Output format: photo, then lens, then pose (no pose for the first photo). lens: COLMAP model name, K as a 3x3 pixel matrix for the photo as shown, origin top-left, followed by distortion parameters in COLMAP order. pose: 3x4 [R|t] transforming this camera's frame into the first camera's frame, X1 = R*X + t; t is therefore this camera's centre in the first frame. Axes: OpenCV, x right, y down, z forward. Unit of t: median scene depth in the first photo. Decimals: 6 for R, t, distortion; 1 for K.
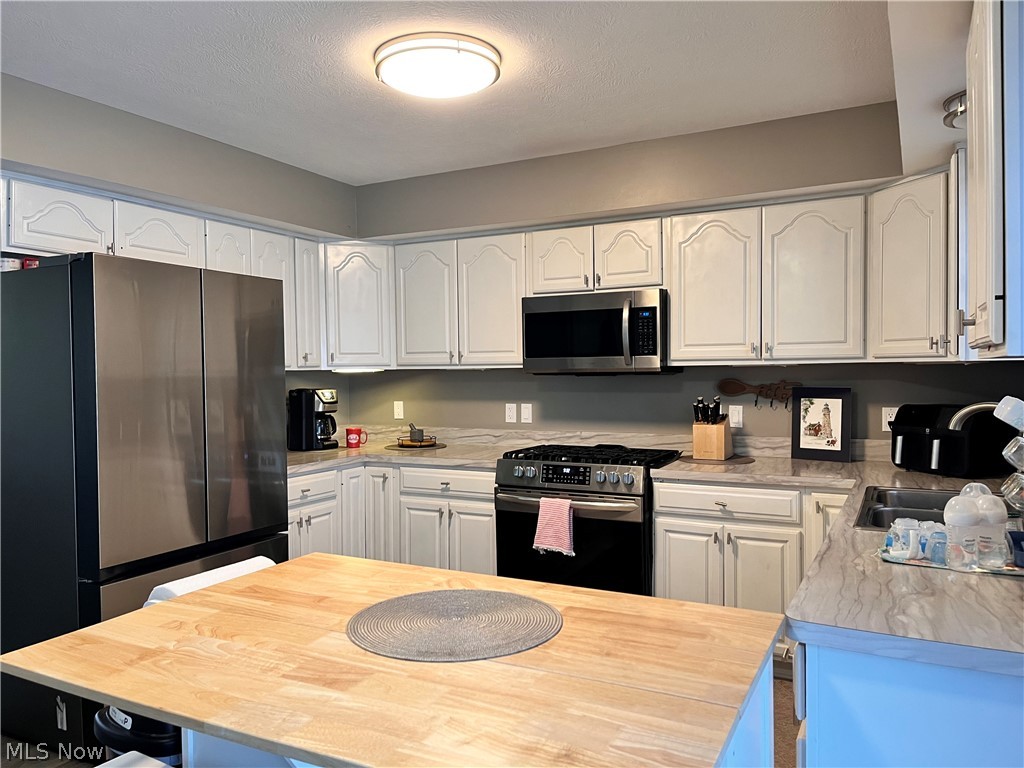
lens RADIAL K [[766.2, 0, 511.8], [0, 766.2, 380.5], [0, 0, 1]] dist [0.050809, -0.029608]
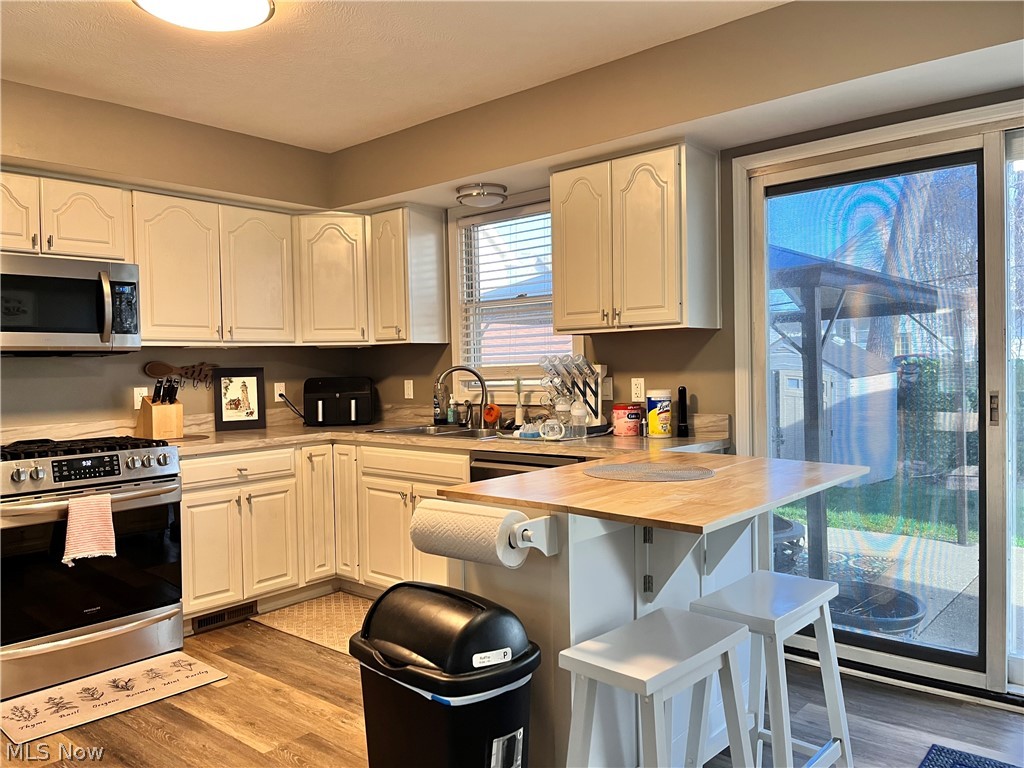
lens RADIAL K [[766.2, 0, 514.1], [0, 766.2, 386.1], [0, 0, 1]] dist [0.050809, -0.029608]
pose [[0.241530, -0.024309, 0.970089, -0.645095], [0.030711, 0.999377, 0.017397, 0.030107], [-0.969907, 0.025591, 0.242126, 0.318382]]
